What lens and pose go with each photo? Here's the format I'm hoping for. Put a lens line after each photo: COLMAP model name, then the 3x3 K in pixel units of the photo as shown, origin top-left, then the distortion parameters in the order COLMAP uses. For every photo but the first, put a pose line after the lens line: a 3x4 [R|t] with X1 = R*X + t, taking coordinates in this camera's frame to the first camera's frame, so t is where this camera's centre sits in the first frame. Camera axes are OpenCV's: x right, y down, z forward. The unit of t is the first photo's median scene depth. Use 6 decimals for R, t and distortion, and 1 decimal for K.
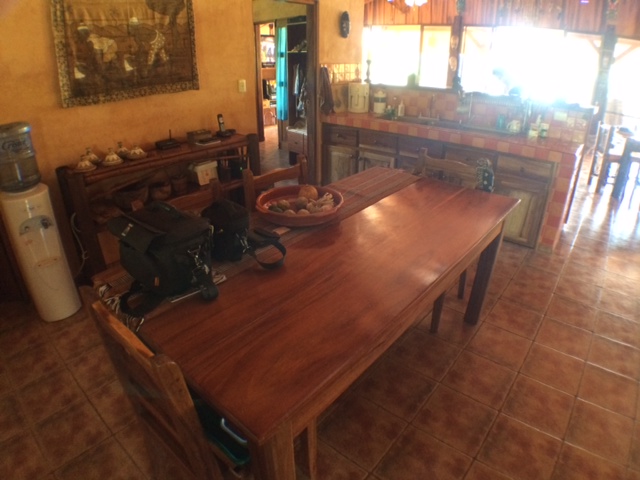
lens RADIAL K [[379.5, 0, 320.0], [0, 379.5, 240.0], [0, 0, 1]] dist [-0.166359, 0.022711]
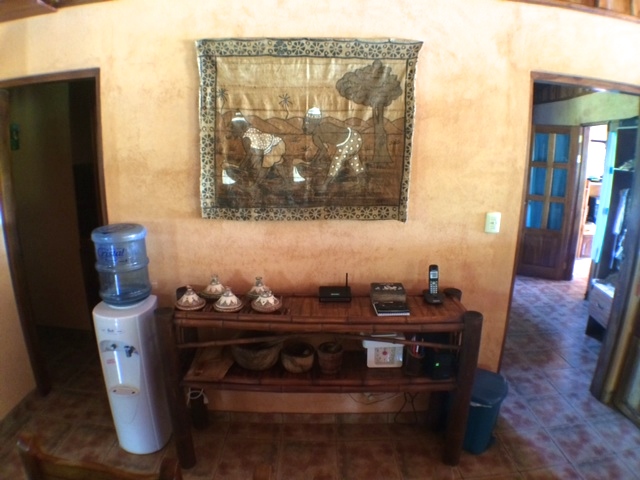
lens RADIAL K [[379.5, 0, 320.0], [0, 379.5, 240.0], [0, 0, 1]] dist [-0.166359, 0.022711]
pose [[0.647326, 0.181233, -0.740354, 0.073887], [-0.349890, 0.933589, -0.077390, -0.335321], [0.677160, 0.309139, 0.667748, 0.557477]]
